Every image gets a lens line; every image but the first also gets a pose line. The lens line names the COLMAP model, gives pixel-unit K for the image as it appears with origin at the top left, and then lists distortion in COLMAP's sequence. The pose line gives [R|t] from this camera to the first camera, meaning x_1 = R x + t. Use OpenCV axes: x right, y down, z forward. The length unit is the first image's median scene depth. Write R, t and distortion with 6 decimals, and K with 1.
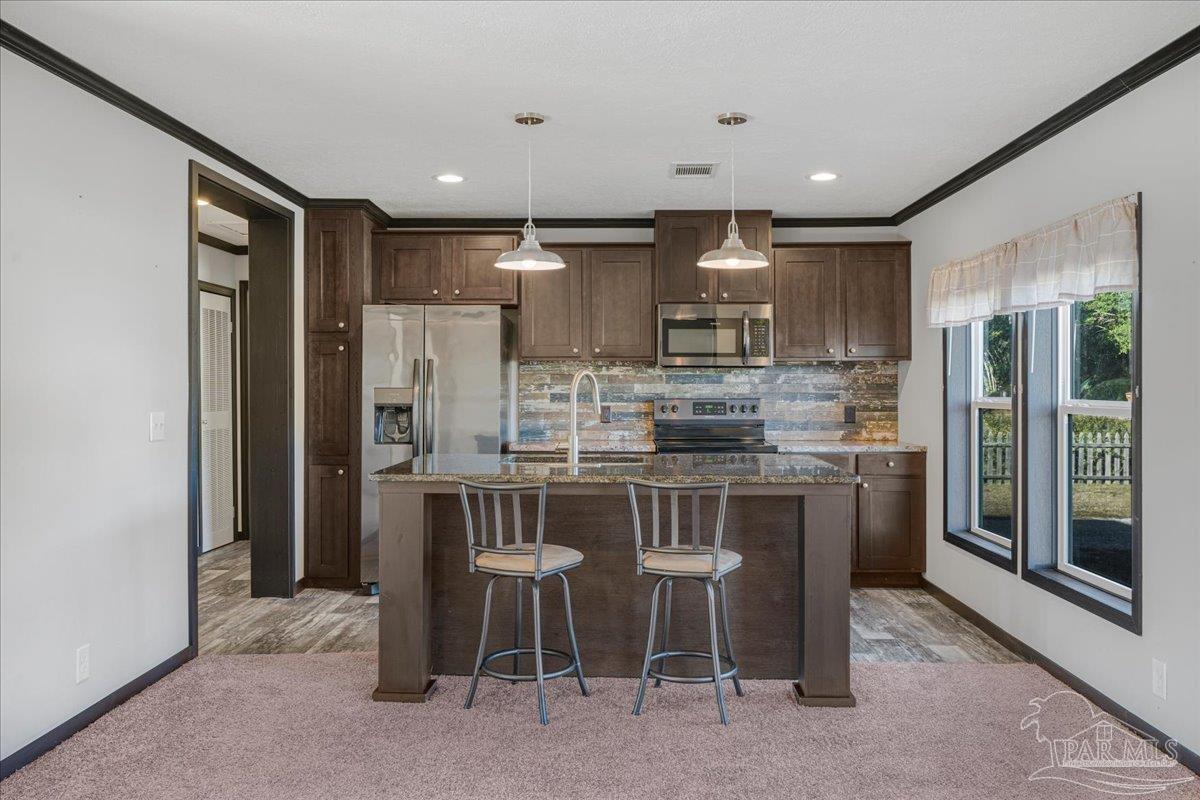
lens RADIAL K [[936.7, 0, 599.9], [0, 936.7, 385.7], [0, 0, 1]] dist [-0.028644, -0.000375]
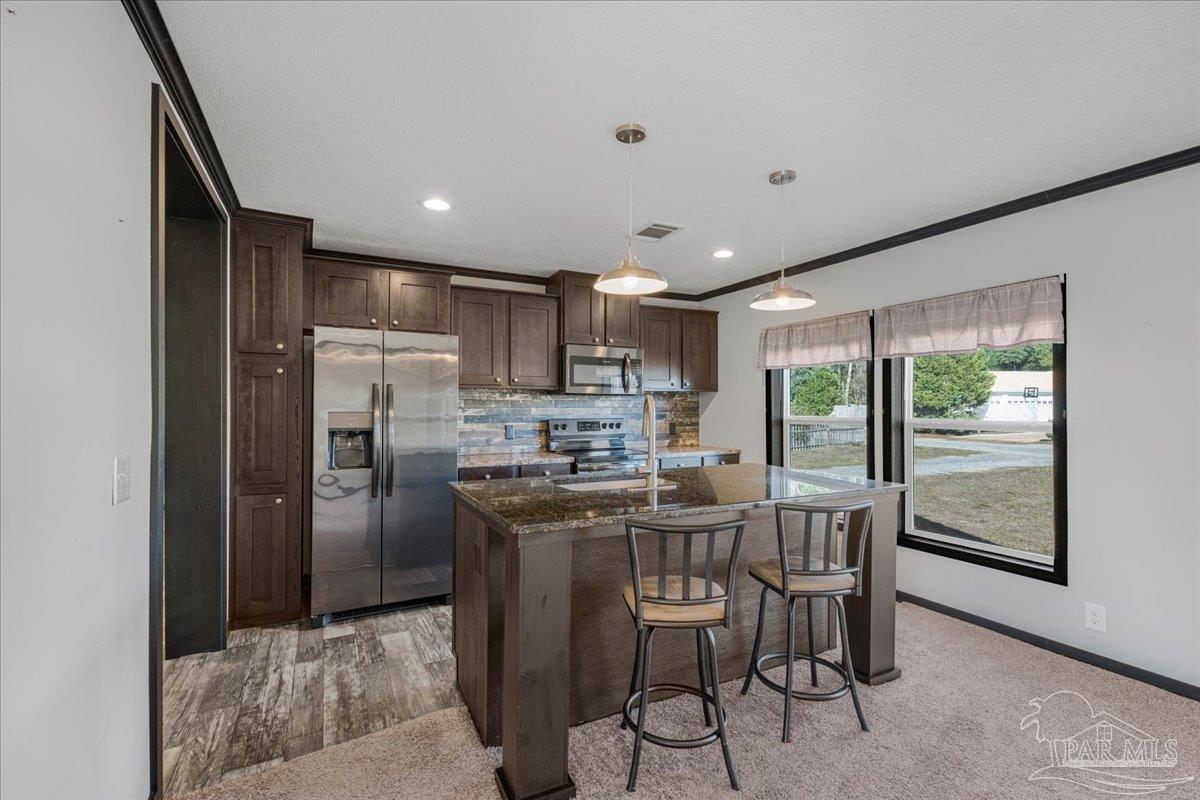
lens RADIAL K [[532.1, 0, 601.8], [0, 532.1, 404.5], [0, 0, 1]] dist [0.000110, 0.000067]
pose [[0.874747, 0.001555, 0.484577, -0.242233], [0.000978, 0.999987, -0.004974, -0.002675], [-0.484578, 0.004825, 0.874735, 0.351898]]
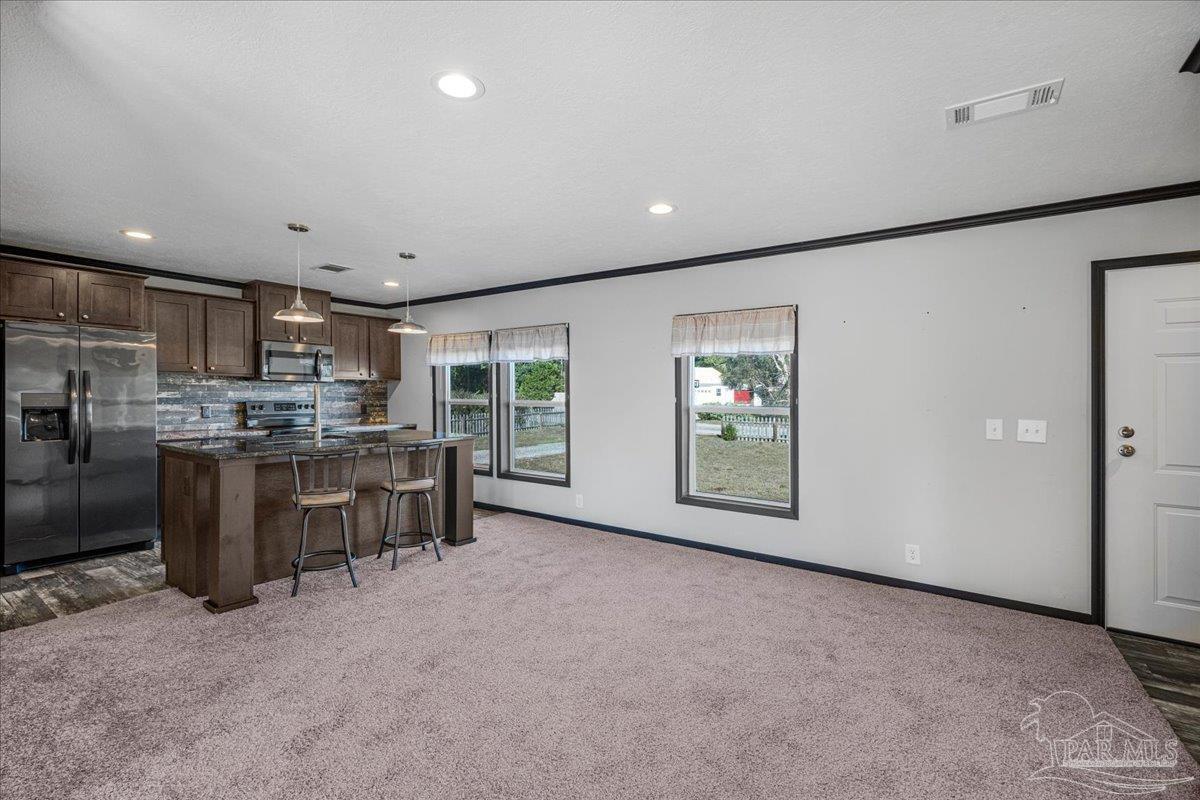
lens RADIAL K [[532.1, 0, 601.8], [0, 532.1, 404.5], [0, 0, 1]] dist [0.000110, 0.000067]
pose [[0.553154, -0.012746, 0.832982, -0.363851], [-0.006359, 0.999789, 0.019521, -0.001496], [-0.833055, -0.016095, 0.552956, 0.037652]]
